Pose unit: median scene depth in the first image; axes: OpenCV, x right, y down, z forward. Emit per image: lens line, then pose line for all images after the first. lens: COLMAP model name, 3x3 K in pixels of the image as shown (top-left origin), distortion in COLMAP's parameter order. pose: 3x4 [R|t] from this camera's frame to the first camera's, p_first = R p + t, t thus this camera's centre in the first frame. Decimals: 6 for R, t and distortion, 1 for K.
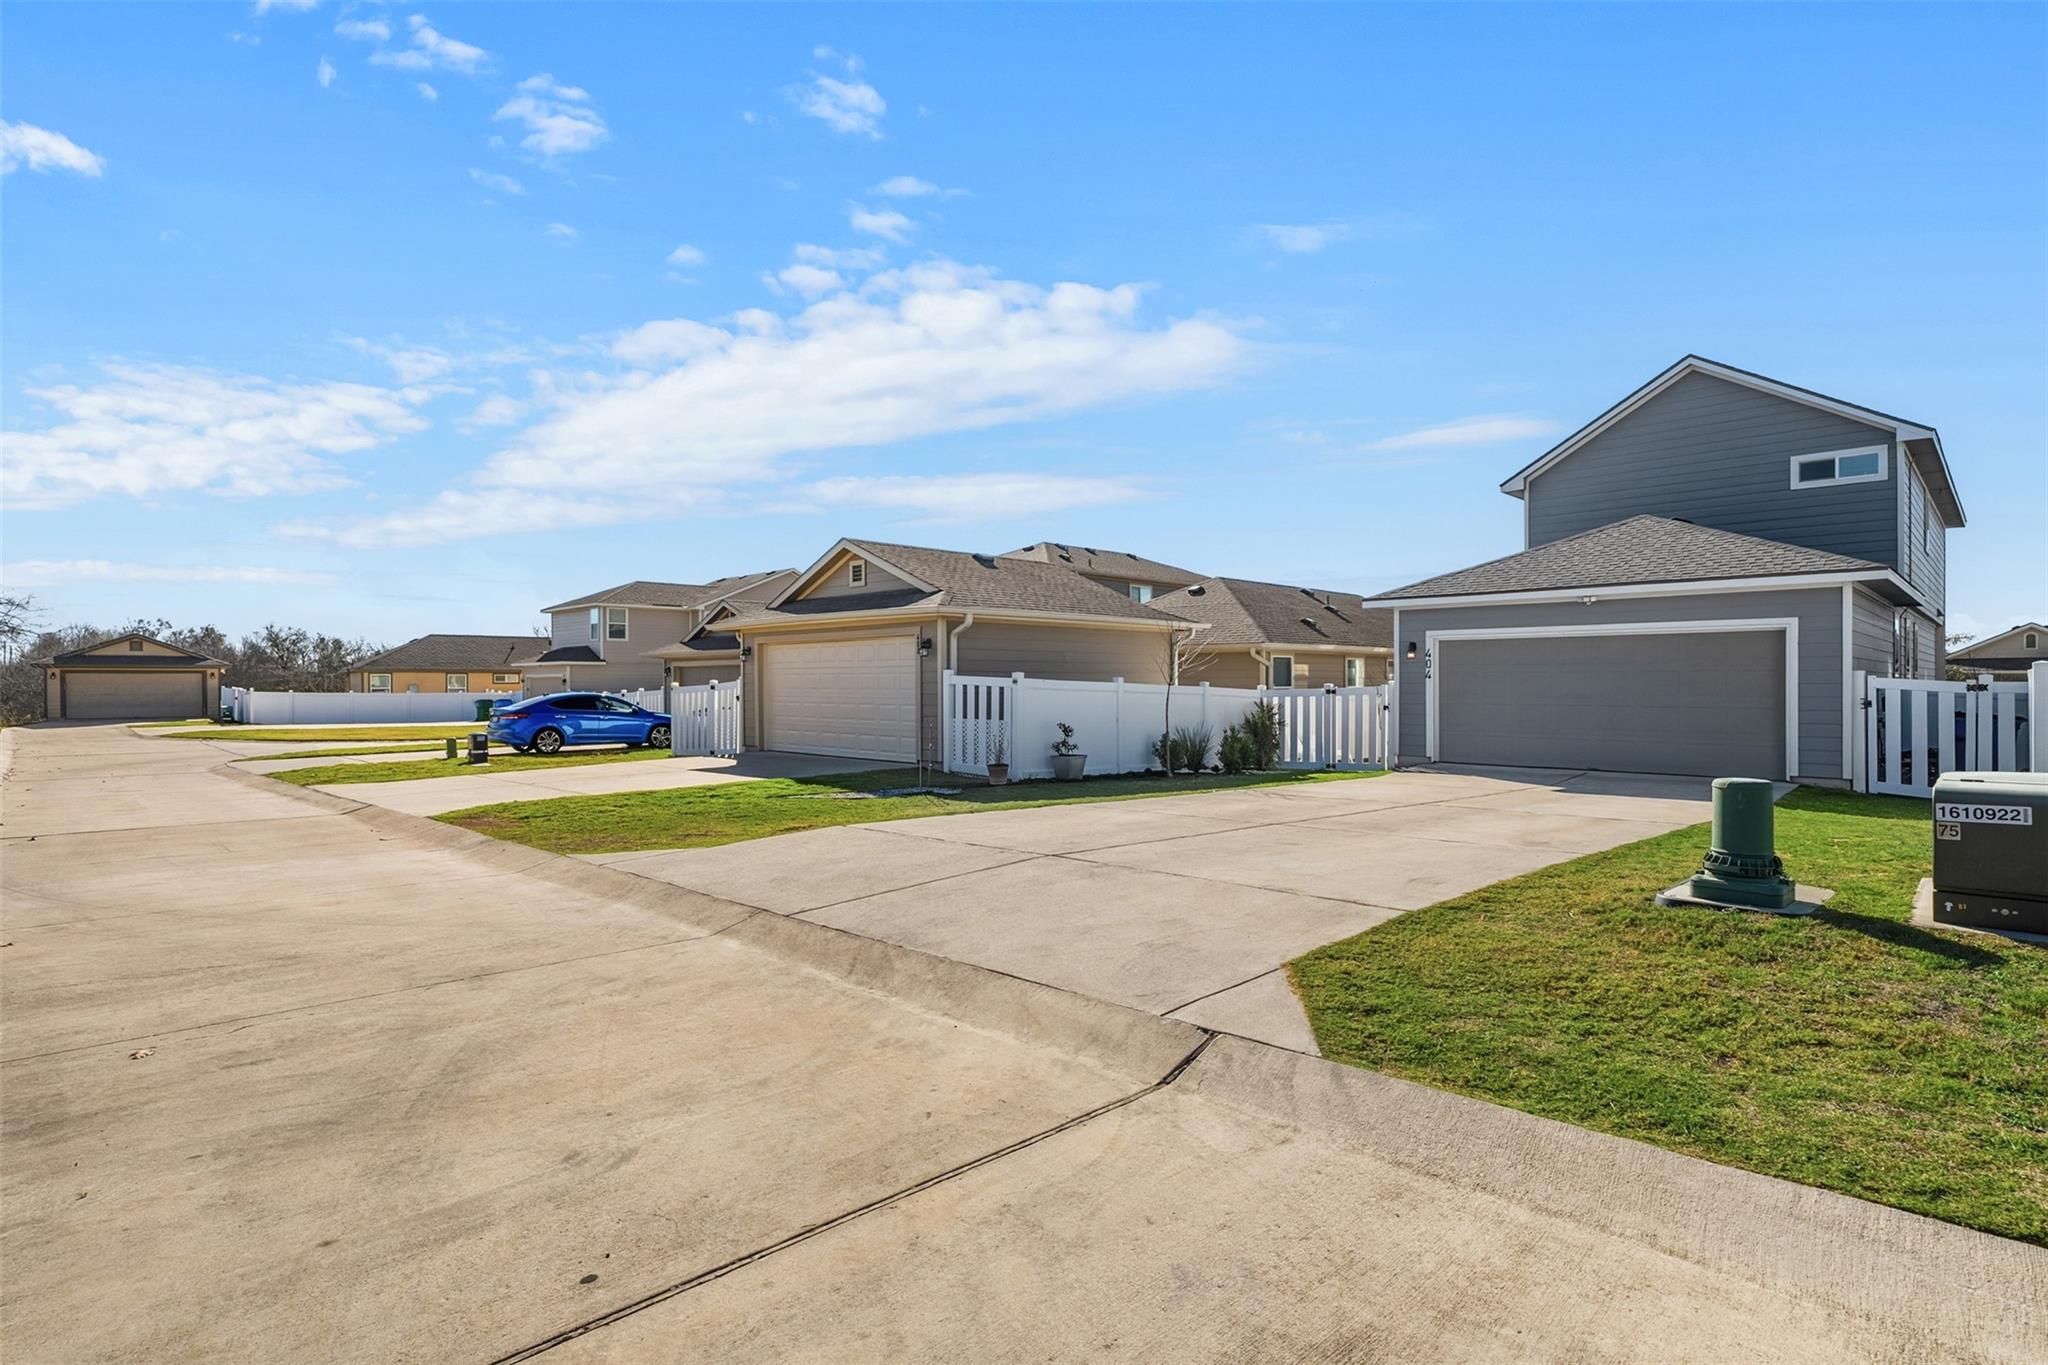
lens RADIAL K [[1007.6, 0, 1029.3], [0, 1007.6, 683.7], [0, 0, 1]] dist [-0.001120, 0.000097]
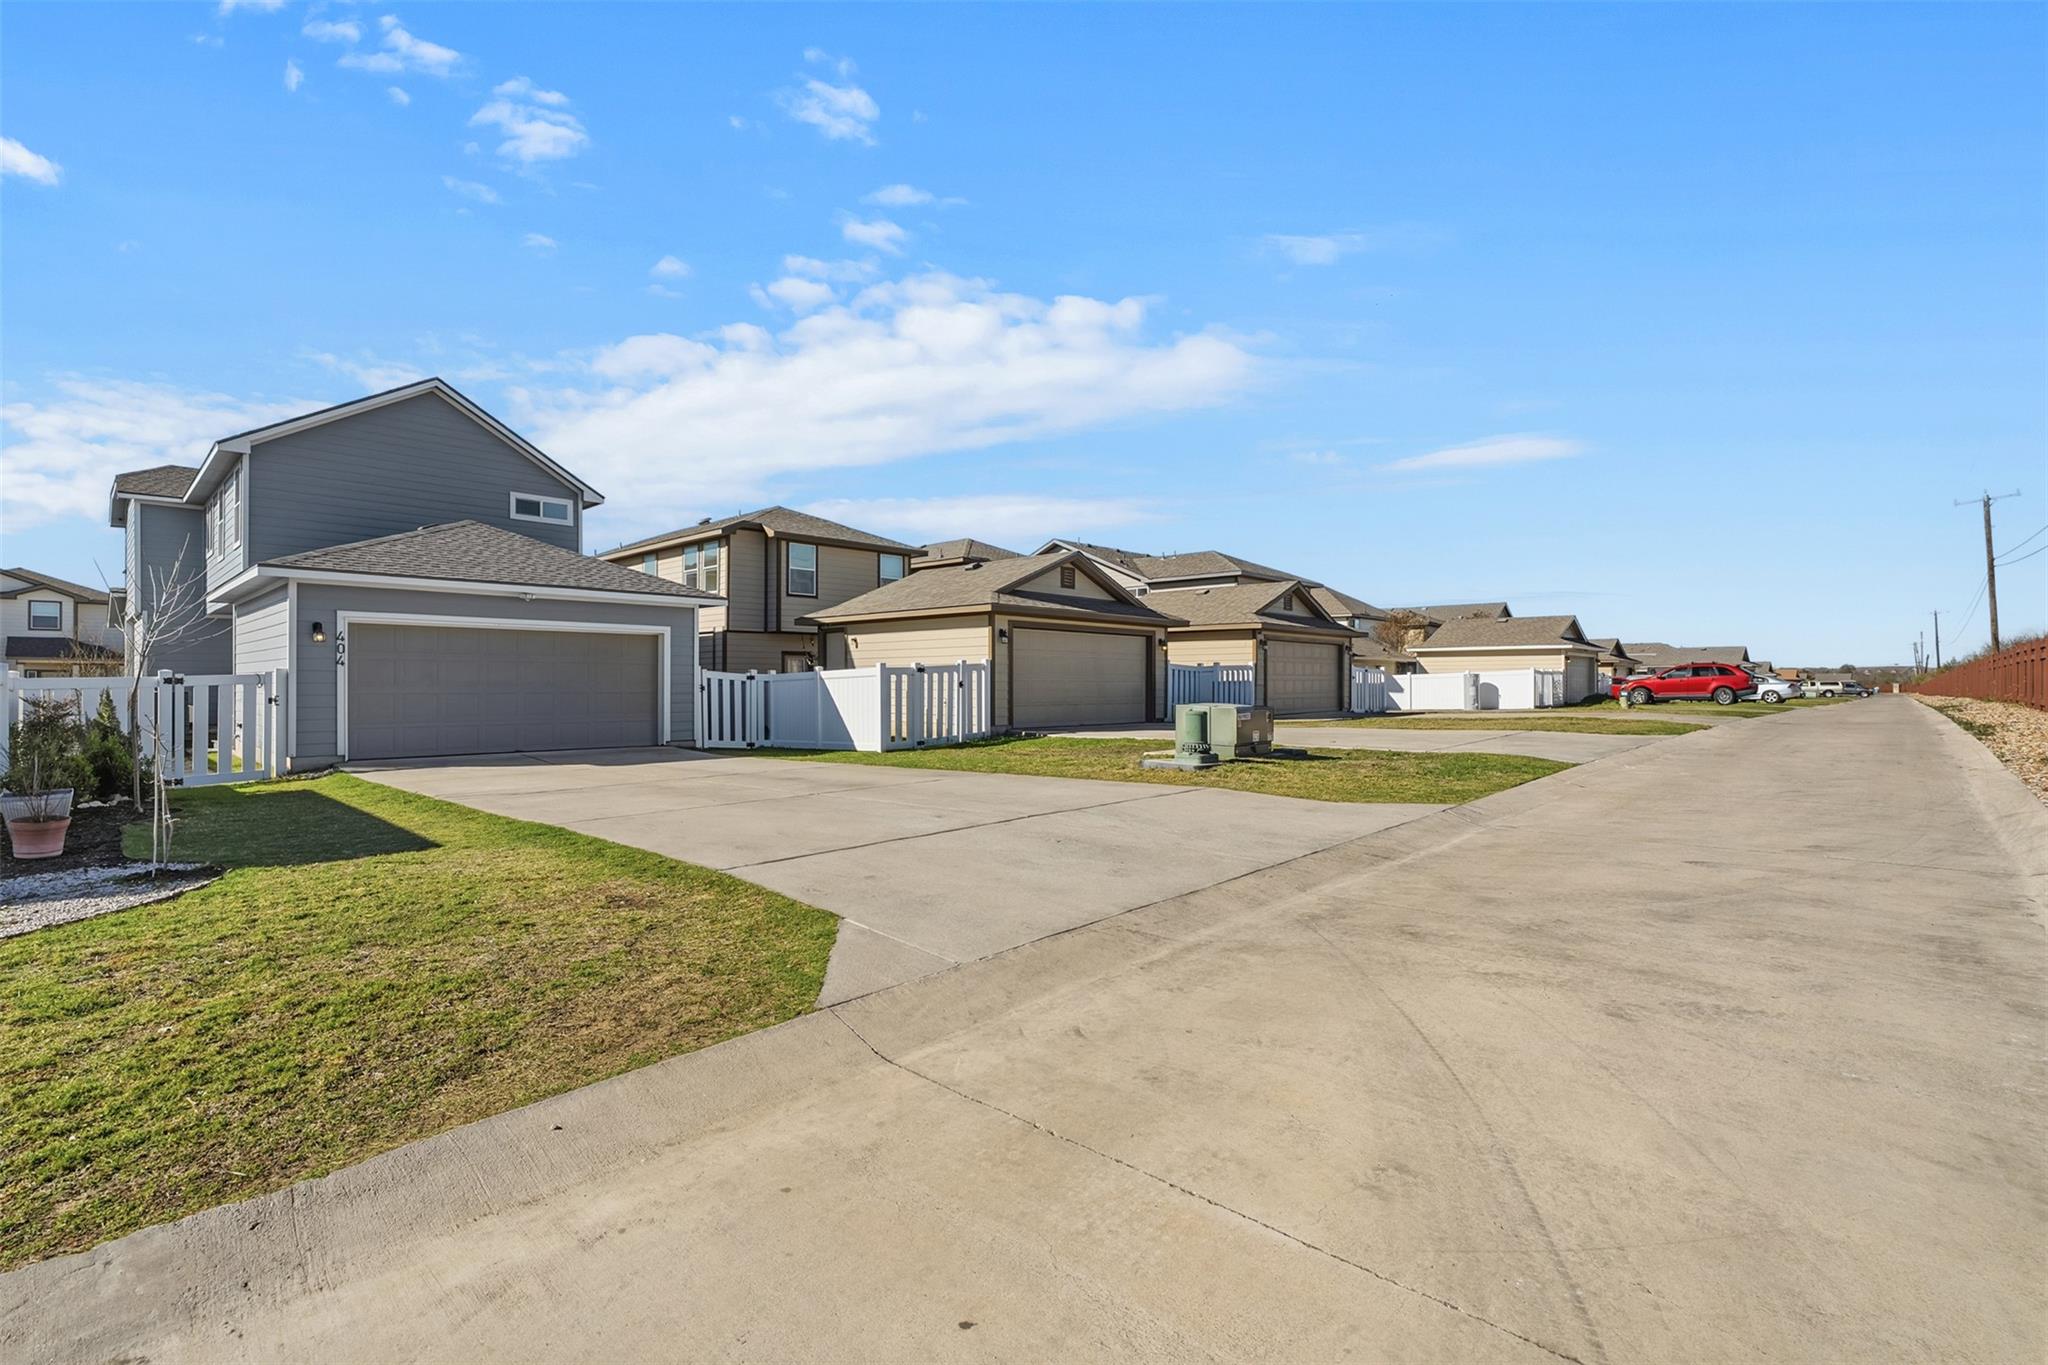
lens RADIAL K [[918.5, 0, 1020.6], [0, 918.5, 680.3], [0, 0, 1]] dist [-0.008071, 0.002597]
pose [[-0.012427, 0.004586, 0.999912, -0.427978], [-0.002230, 0.999987, -0.004614, 0.011004], [-0.999920, -0.002287, -0.012416, 0.444937]]
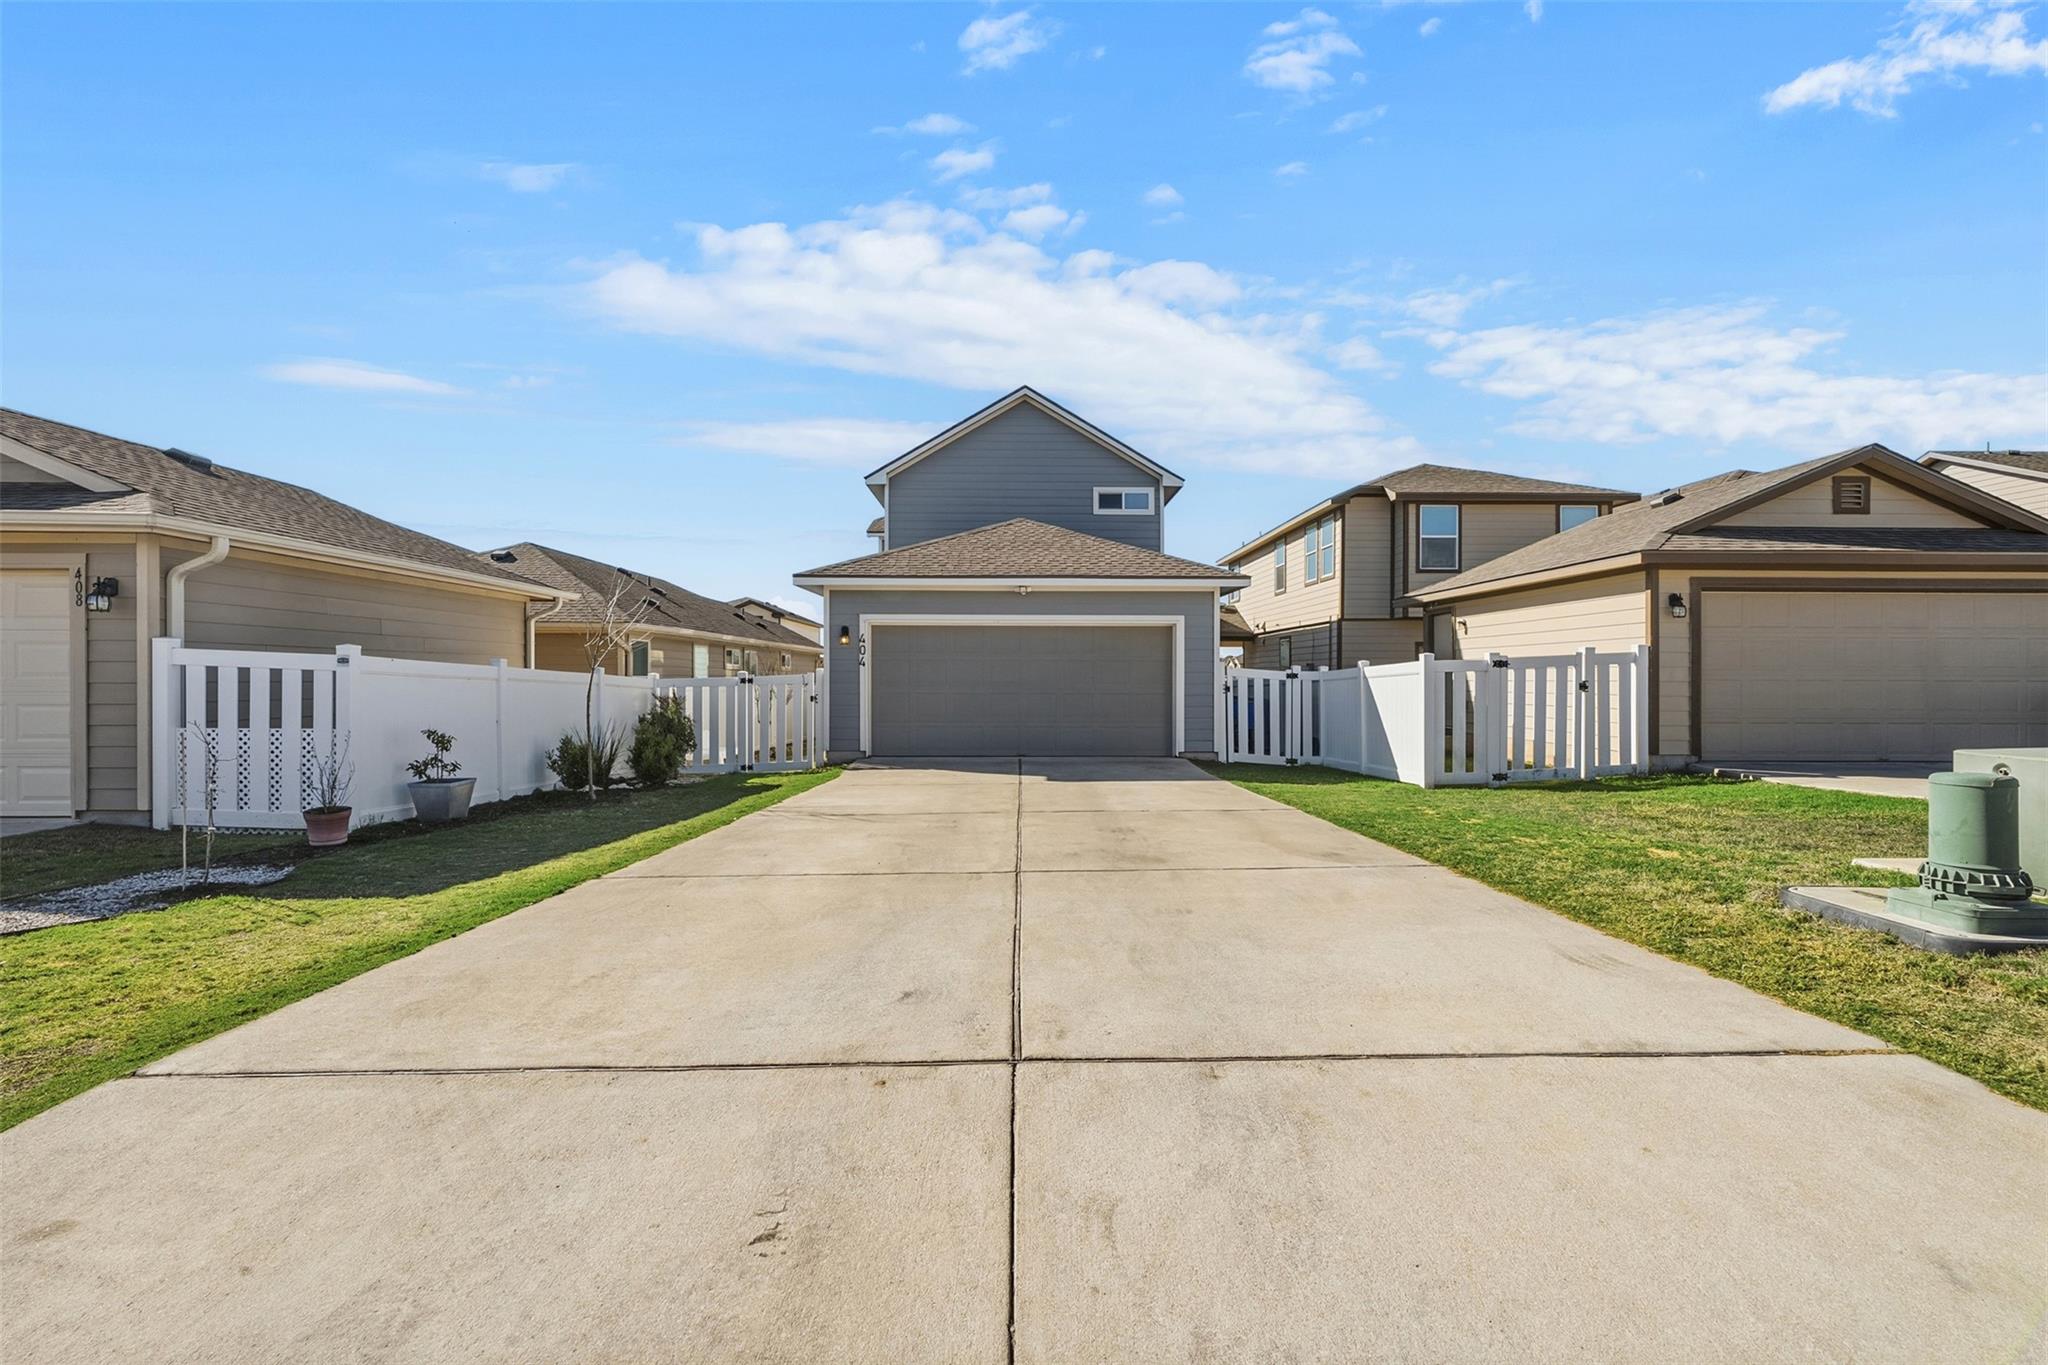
lens RADIAL K [[918.5, 0, 1025.5], [0, 918.5, 686.3], [0, 0, 1]] dist [-0.008071, 0.002597]
pose [[0.700910, -0.003861, 0.713240, -0.104555], [-0.002930, 0.999961, 0.008292, 0.006526], [-0.713244, -0.007902, 0.700871, 0.322323]]
